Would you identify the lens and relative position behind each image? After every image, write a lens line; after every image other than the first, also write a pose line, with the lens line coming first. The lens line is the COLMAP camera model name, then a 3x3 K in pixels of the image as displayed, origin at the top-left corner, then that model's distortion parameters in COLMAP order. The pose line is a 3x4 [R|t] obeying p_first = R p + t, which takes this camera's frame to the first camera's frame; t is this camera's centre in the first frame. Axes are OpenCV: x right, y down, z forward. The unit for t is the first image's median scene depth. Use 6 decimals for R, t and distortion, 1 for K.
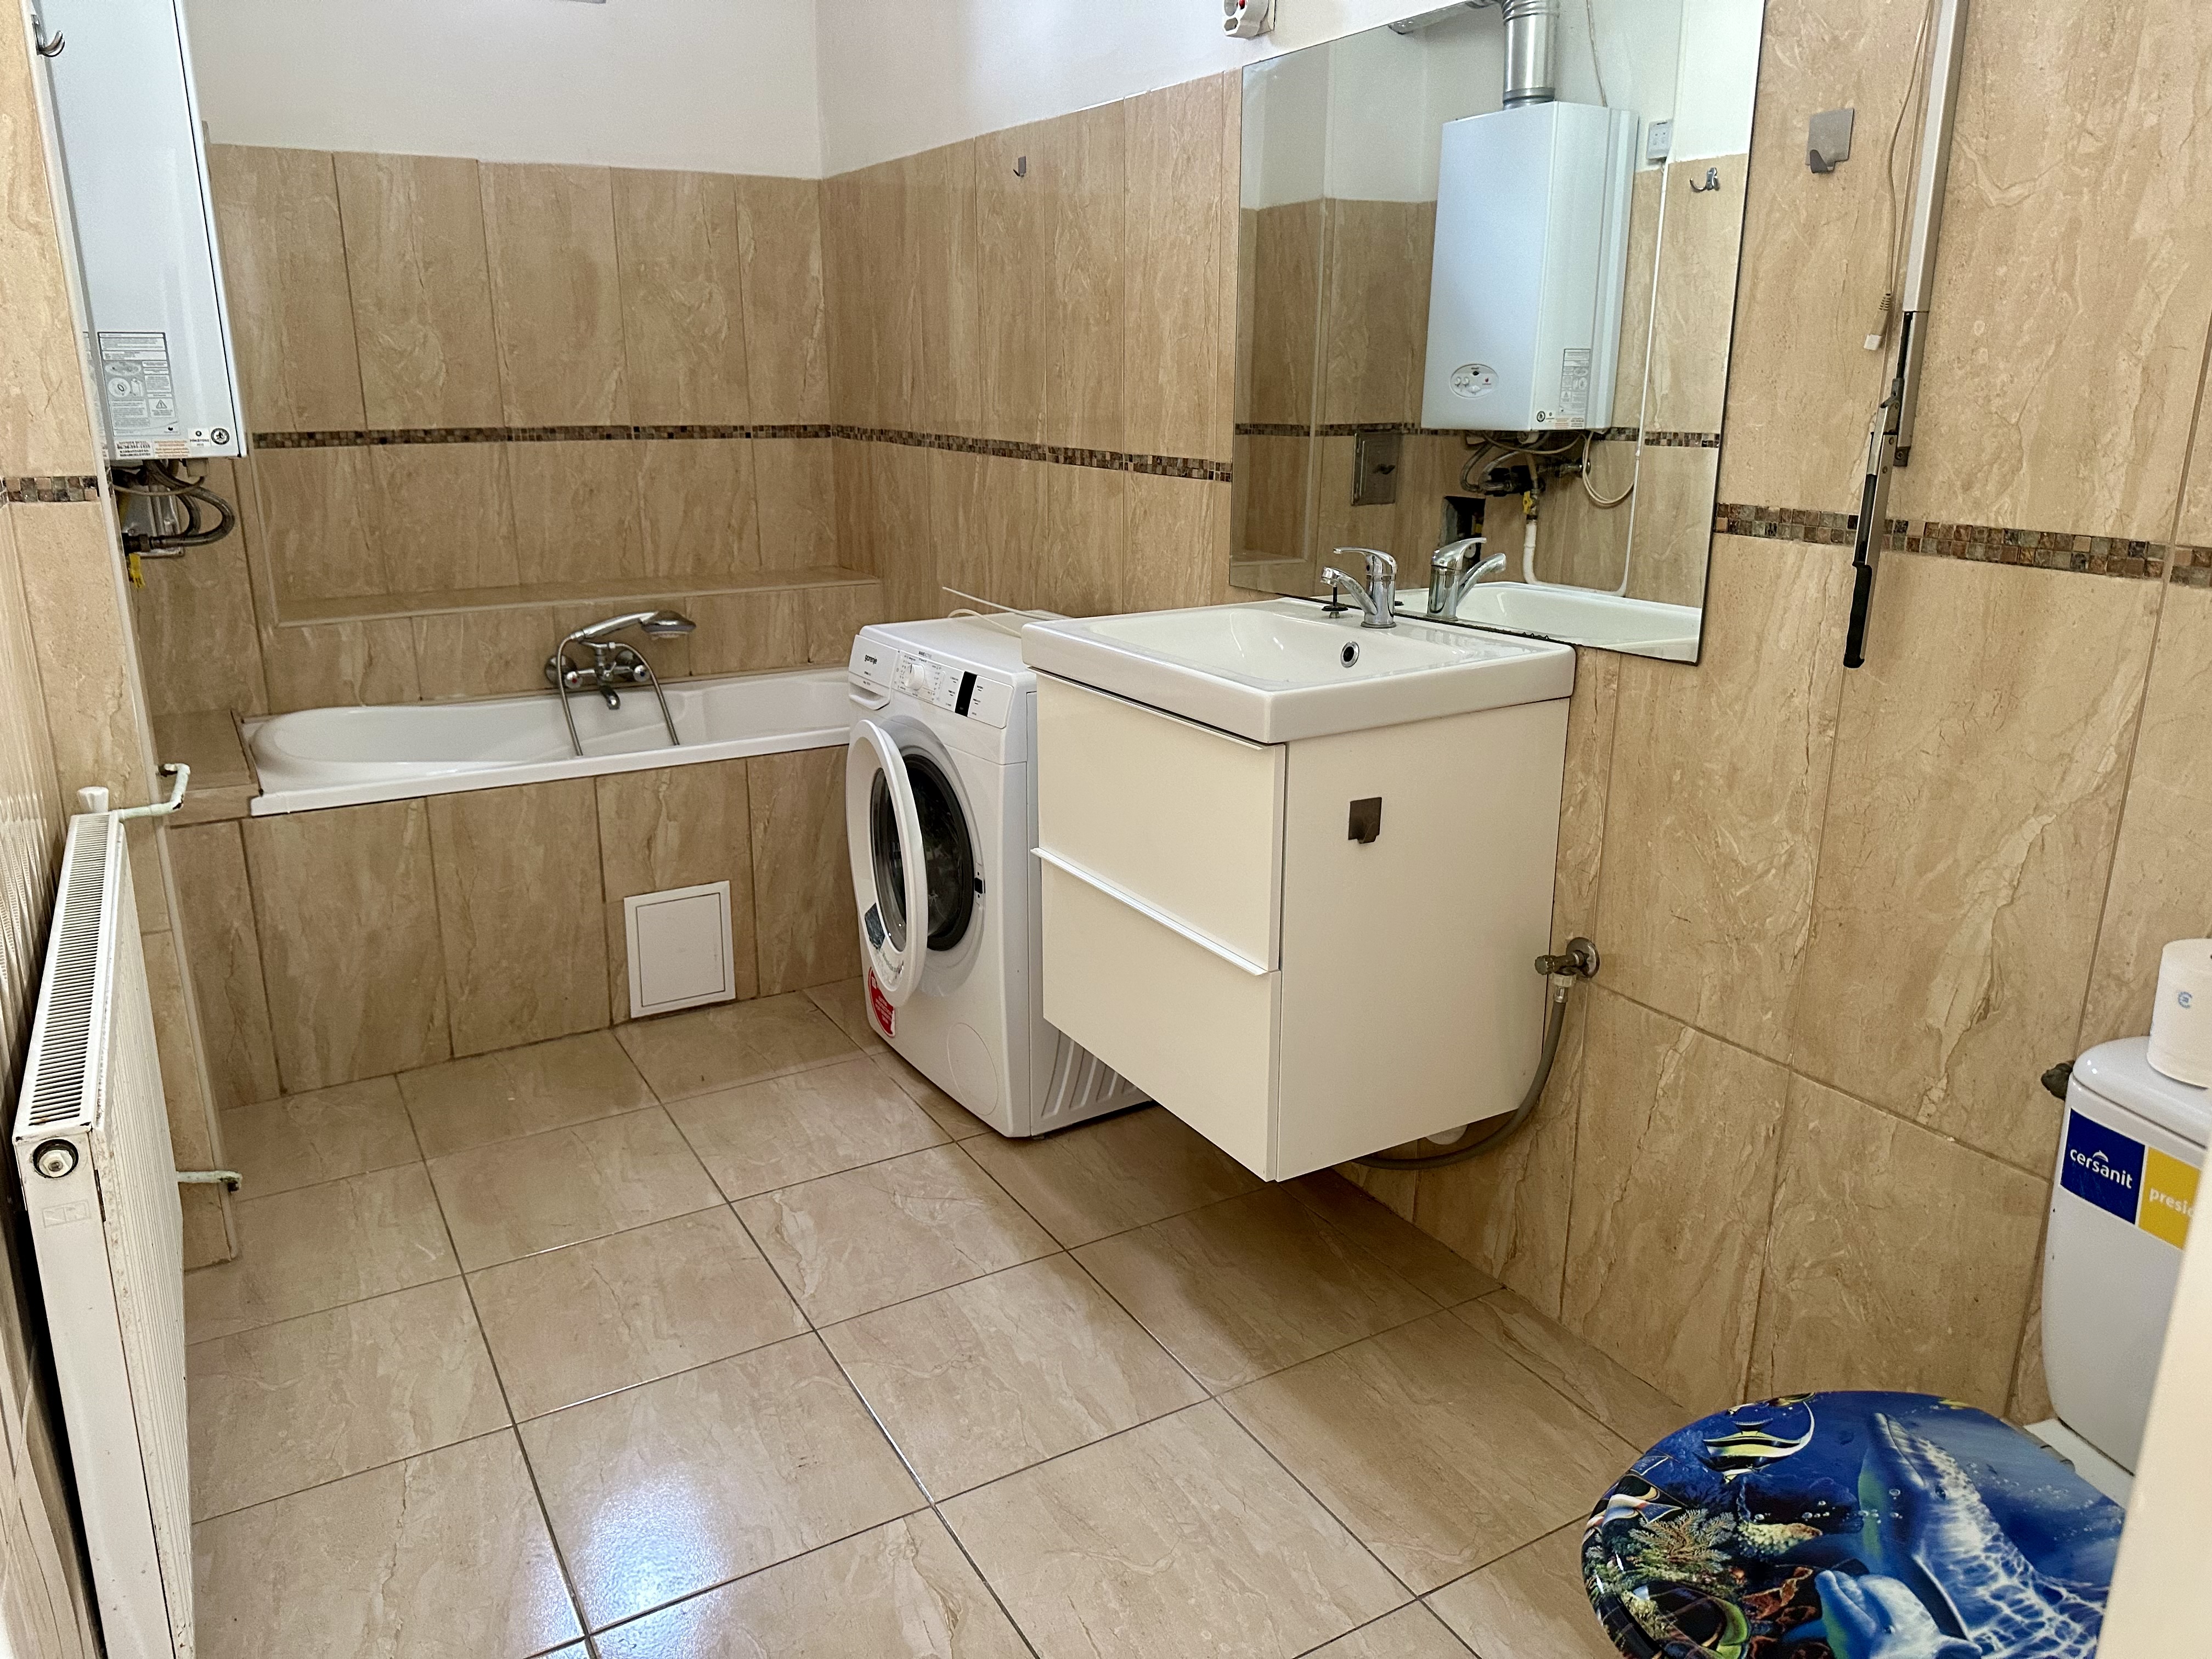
lens RADIAL K [[1554.0, 0, 1100.5], [0, 1554.0, 832.1], [0, 0, 1]] dist [-0.004459, -0.000021]
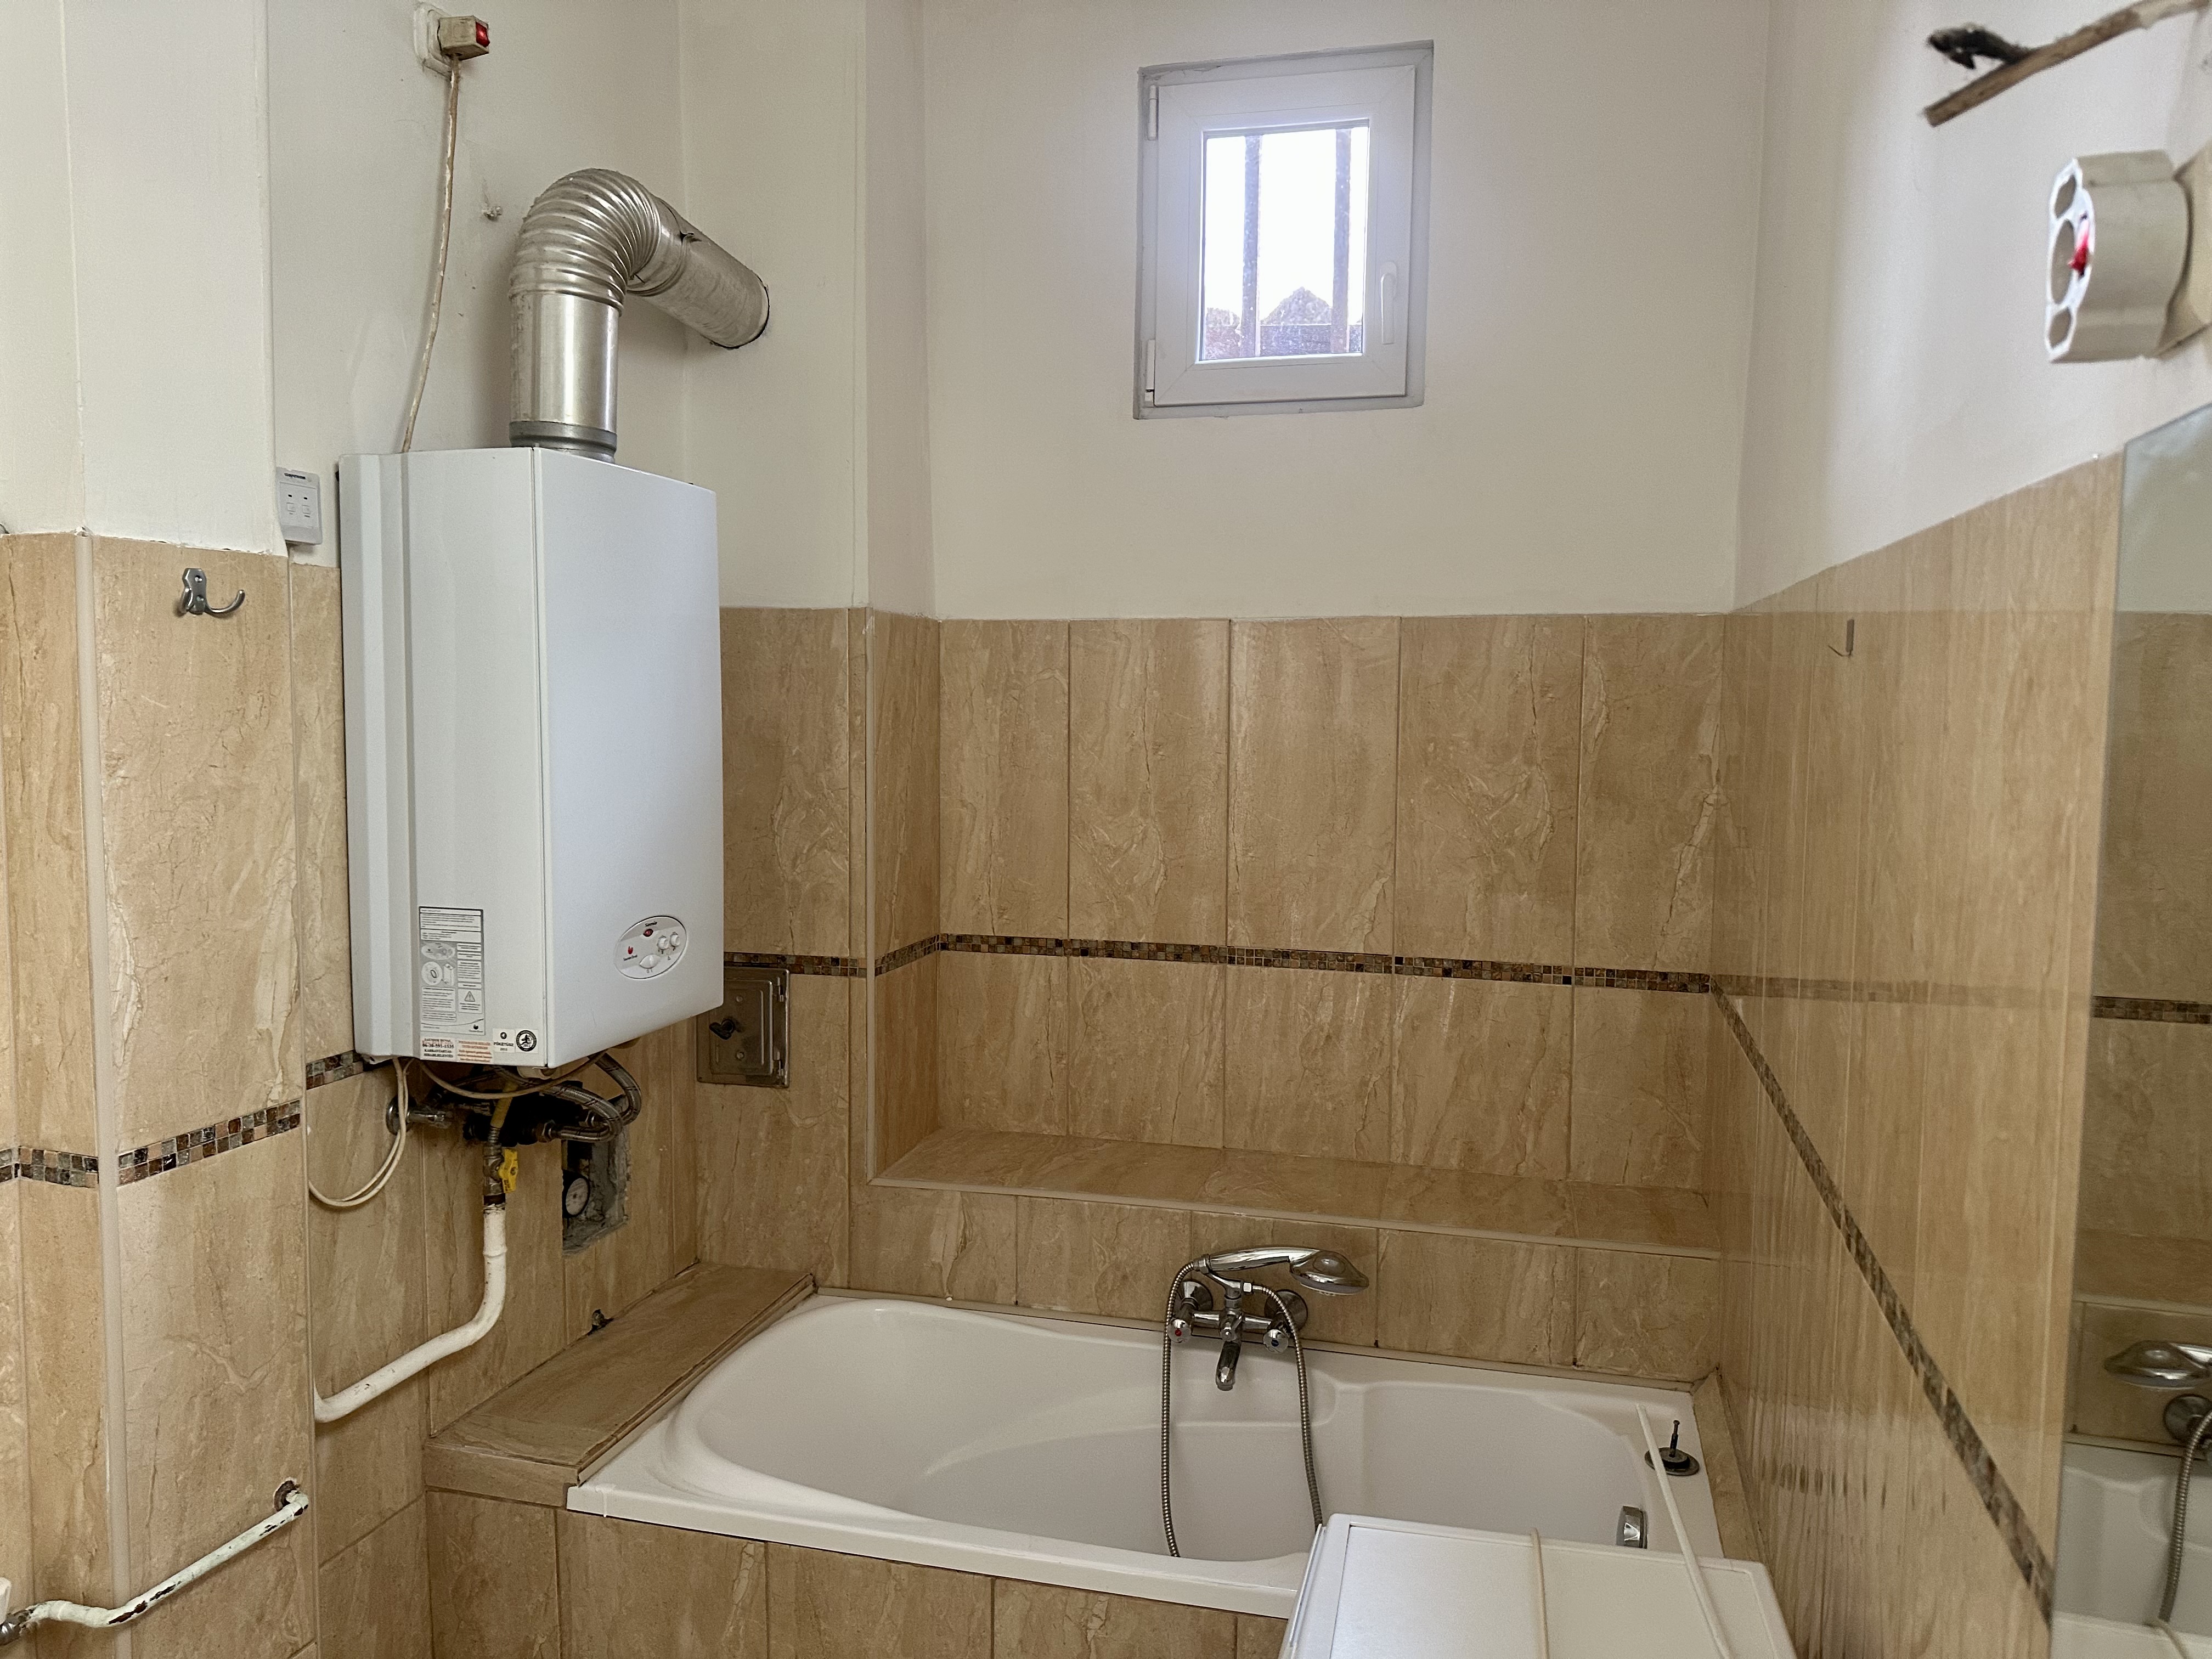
lens RADIAL K [[1531.6, 0, 1170.6], [0, 1531.6, 817.9], [0, 0, 1]] dist [0.075803, -0.108742]
pose [[0.716079, 0.063177, -0.695154, 0.117653], [-0.209328, 0.969495, -0.127519, -0.221551], [0.665892, 0.236829, 0.707460, 0.436371]]
